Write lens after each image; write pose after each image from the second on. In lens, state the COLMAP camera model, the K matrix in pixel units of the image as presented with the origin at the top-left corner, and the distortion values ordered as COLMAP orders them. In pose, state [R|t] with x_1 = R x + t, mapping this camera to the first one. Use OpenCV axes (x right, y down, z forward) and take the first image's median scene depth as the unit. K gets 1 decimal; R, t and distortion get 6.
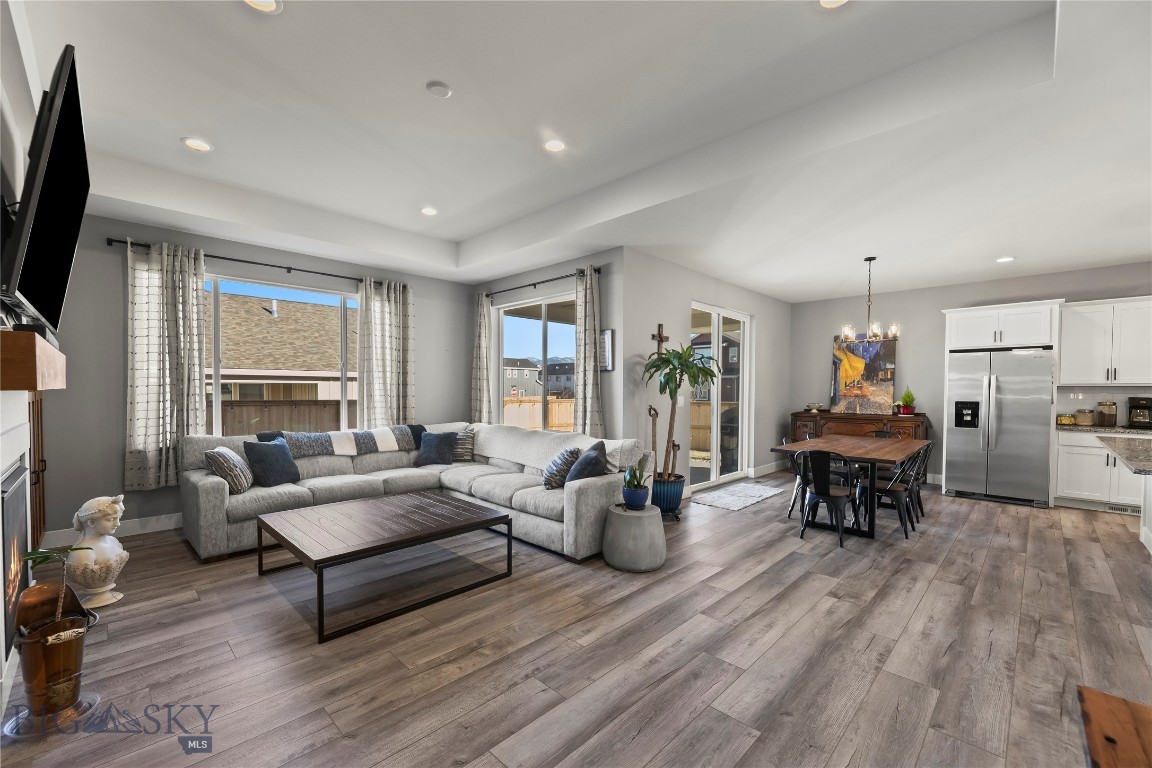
lens RADIAL K [[469.7, 0, 573.9], [0, 469.7, 402.6], [0, 0, 1]] dist [-0.000880, 0.000504]
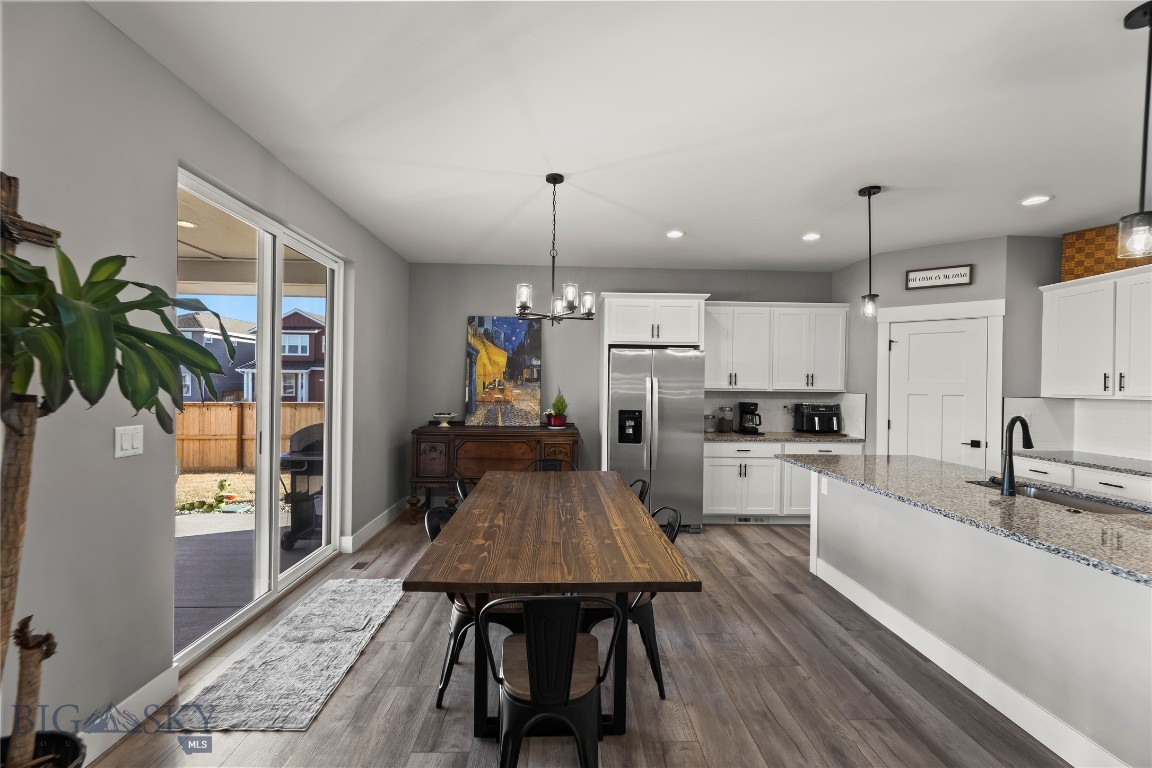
lens RADIAL K [[469.7, 0, 575.3], [0, 469.7, 384.9], [0, 0, 1]] dist [-0.000880, 0.000504]
pose [[0.686455, 0.005227, 0.727153, 0.212277], [0.011294, 0.999777, -0.017848, -0.034228], [-0.727084, 0.020464, 0.686243, 0.560829]]
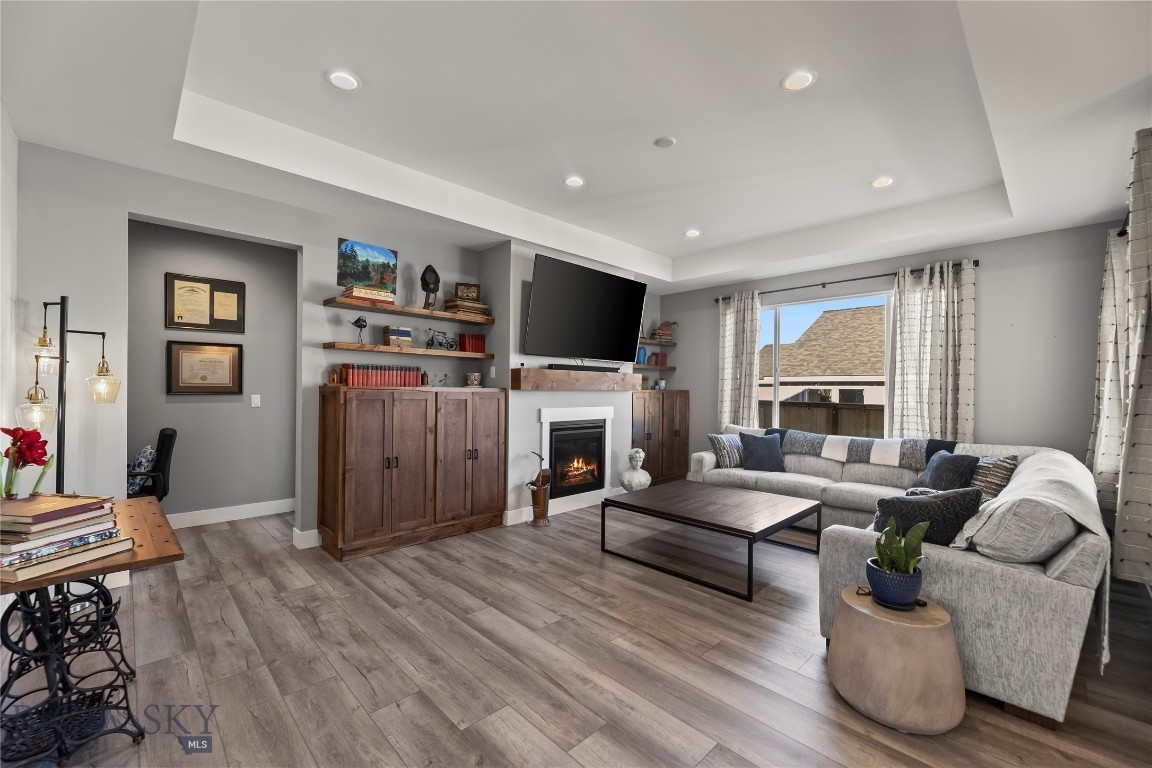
lens RADIAL K [[469.7, 0, 571.4], [0, 469.7, 388.8], [0, 0, 1]] dist [-0.000880, 0.000504]
pose [[-0.026570, -0.005030, -0.999634, 0.477301], [-0.042610, 0.999084, -0.003895, -0.009307], [0.998738, 0.042491, -0.026760, 0.421184]]
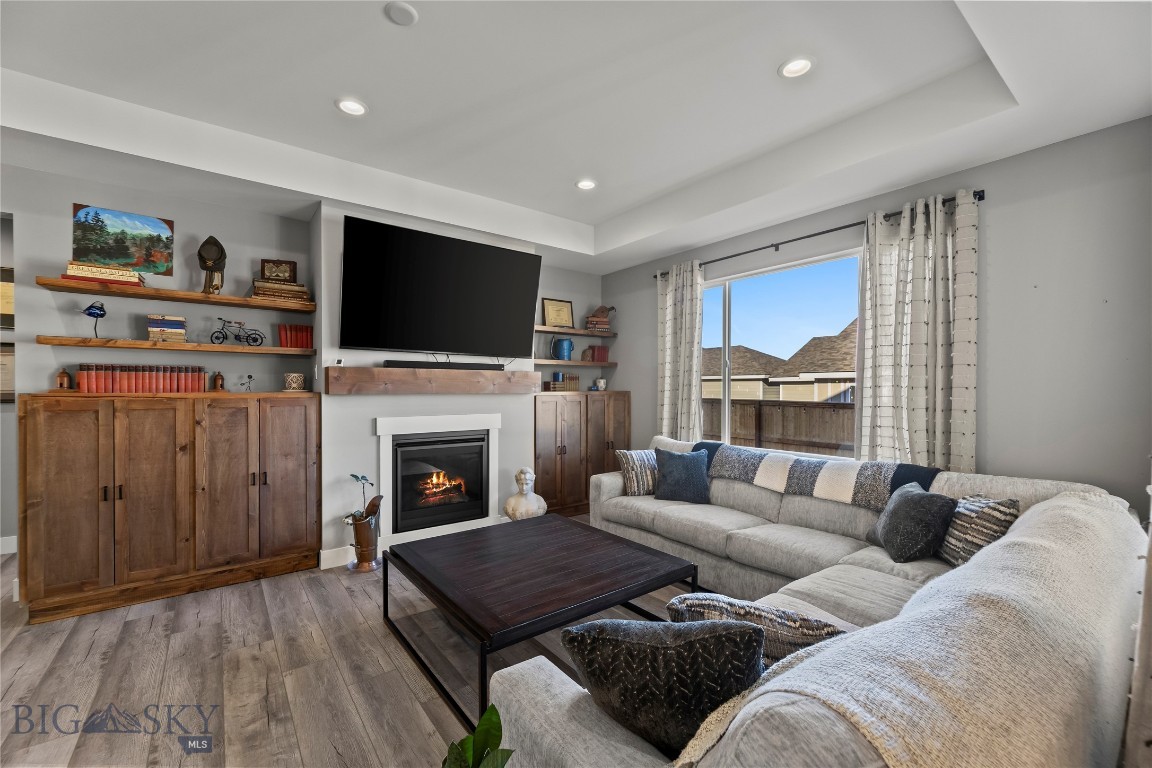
lens RADIAL K [[469.7, 0, 572.6], [0, 469.7, 393.8], [0, 0, 1]] dist [-0.000880, 0.000504]
pose [[-0.143943, 0.006507, -0.989565, 0.232134], [-0.032617, 0.999404, 0.011317, -0.026108], [0.989048, 0.033906, -0.143645, 0.729830]]
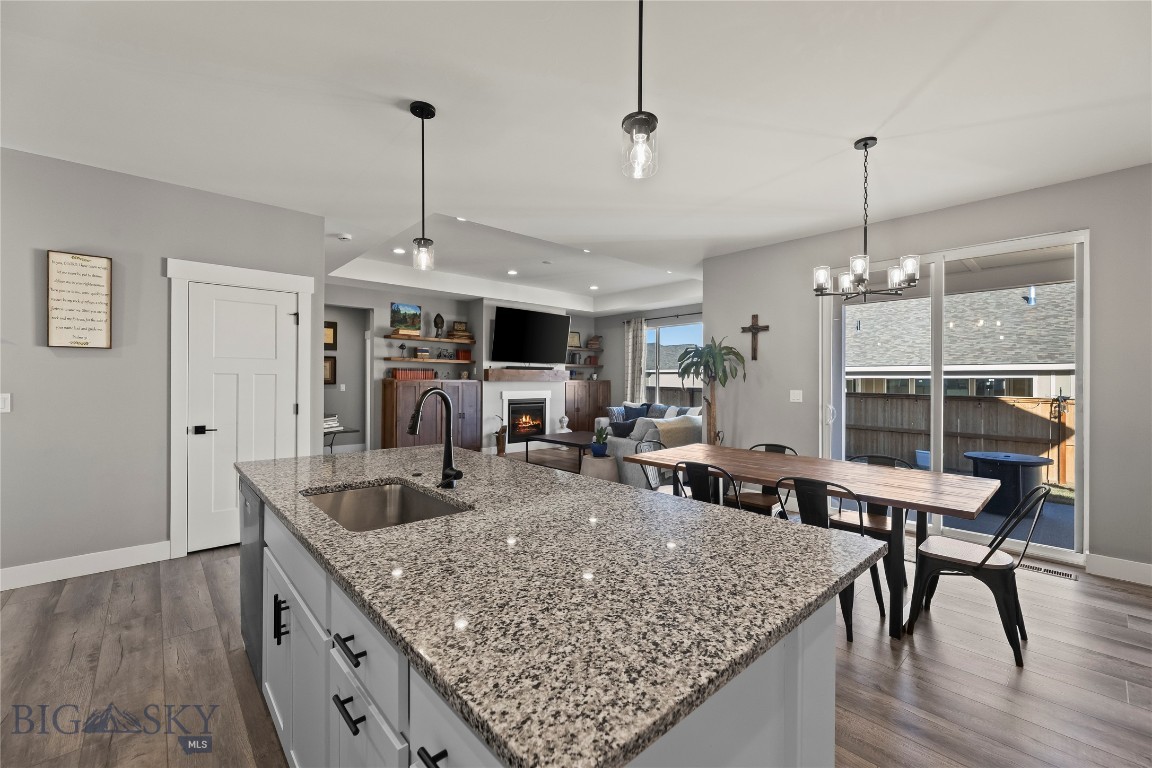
lens RADIAL K [[469.7, 0, 583.5], [0, 469.7, 380.7], [0, 0, 1]] dist [-0.000880, 0.000504]
pose [[-0.049337, -0.003624, -0.998776, 1.151196], [-0.035993, 0.999350, -0.001848, -0.015503], [0.998133, 0.035858, -0.049435, 0.691452]]
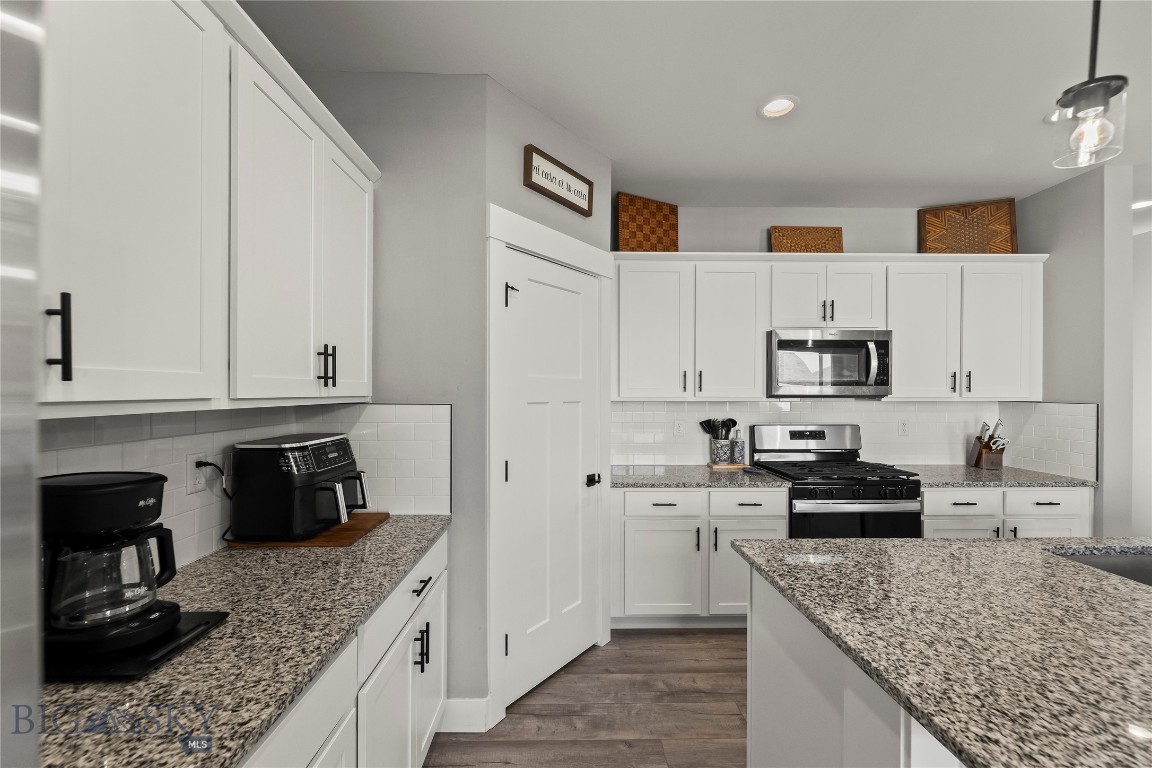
lens RADIAL K [[469.7, 0, 577.1], [0, 469.7, 393.1], [0, 0, 1]] dist [-0.000880, 0.000504]
pose [[-0.721453, -0.004797, 0.692446, 0.923401], [0.017775, 0.999518, 0.025444, -0.043441], [-0.692235, 0.030665, -0.721021, 0.973647]]
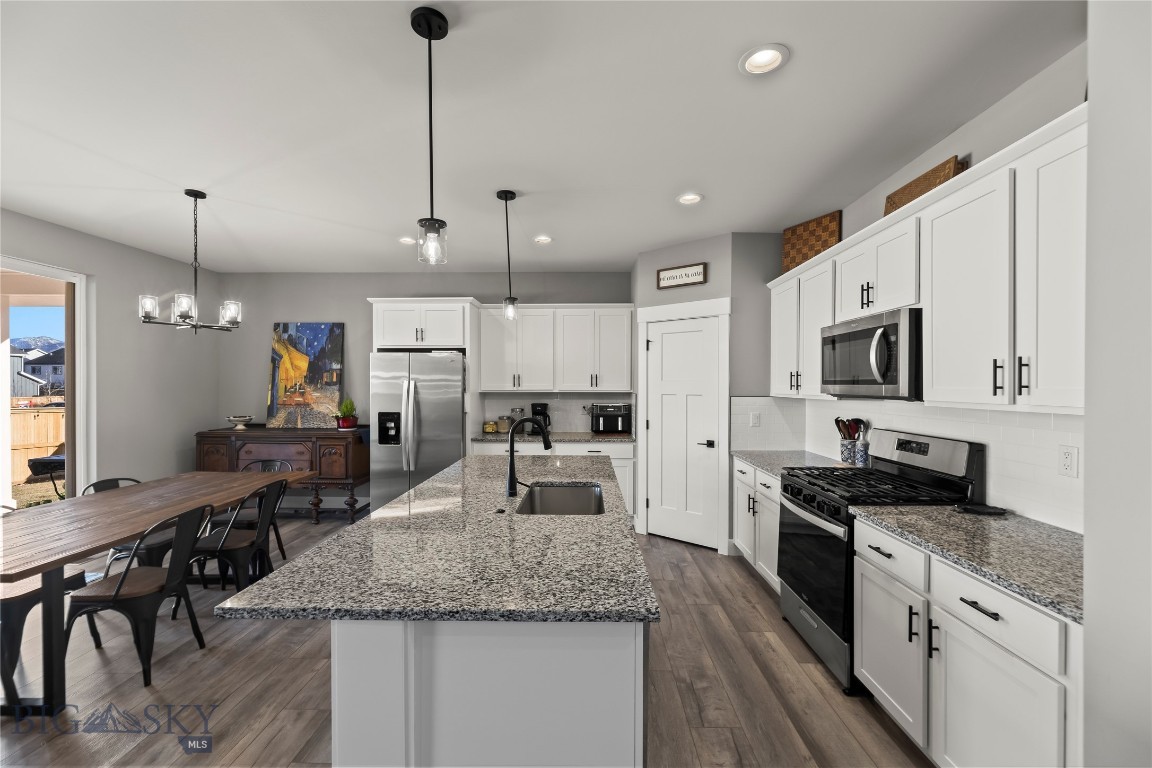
lens RADIAL K [[469.7, 0, 575.8], [0, 469.7, 383.8], [0, 0, 1]] dist [-0.000880, 0.000504]
pose [[0.723381, 0.000463, 0.690449, 0.546669], [0.021051, 0.999520, -0.022726, -0.028218], [-0.690128, 0.030974, 0.723024, 0.201423]]
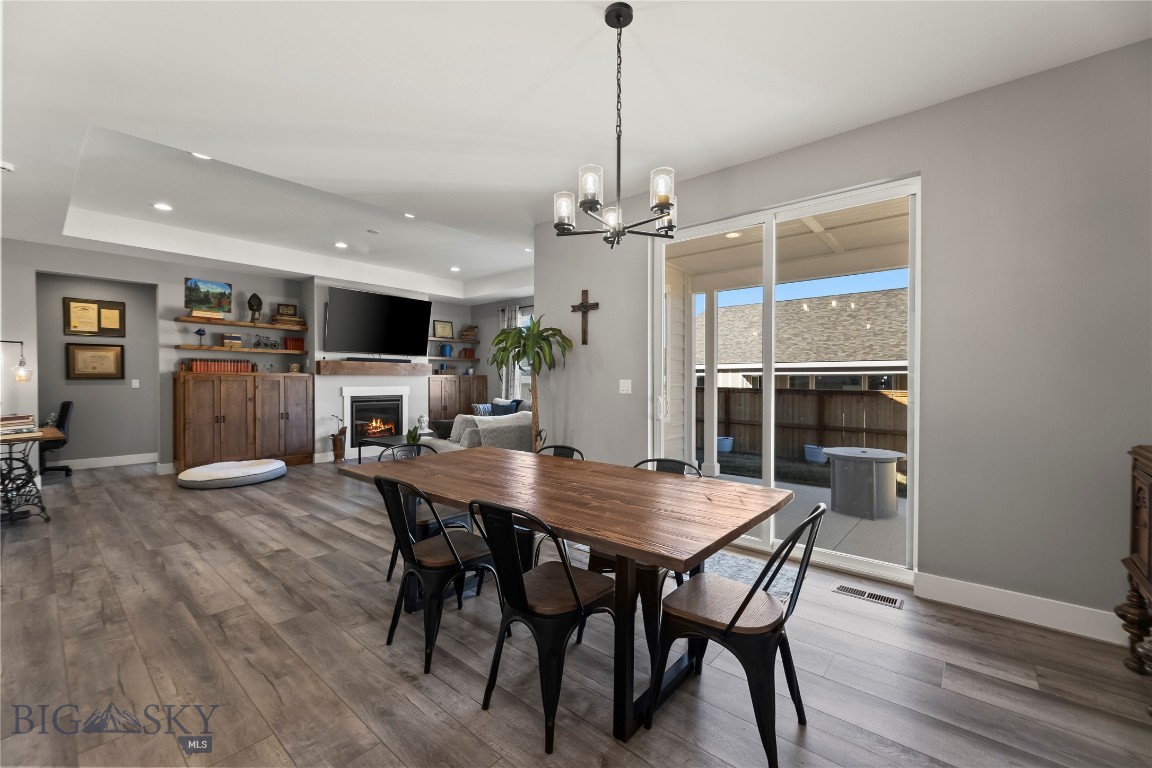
lens RADIAL K [[469.7, 0, 578.8], [0, 469.7, 385.2], [0, 0, 1]] dist [-0.000880, 0.000504]
pose [[0.076113, 0.006057, -0.997081, 0.981822], [-0.032093, 0.999478, 0.003622, -0.004805], [0.996583, 0.031724, 0.076268, 0.916503]]
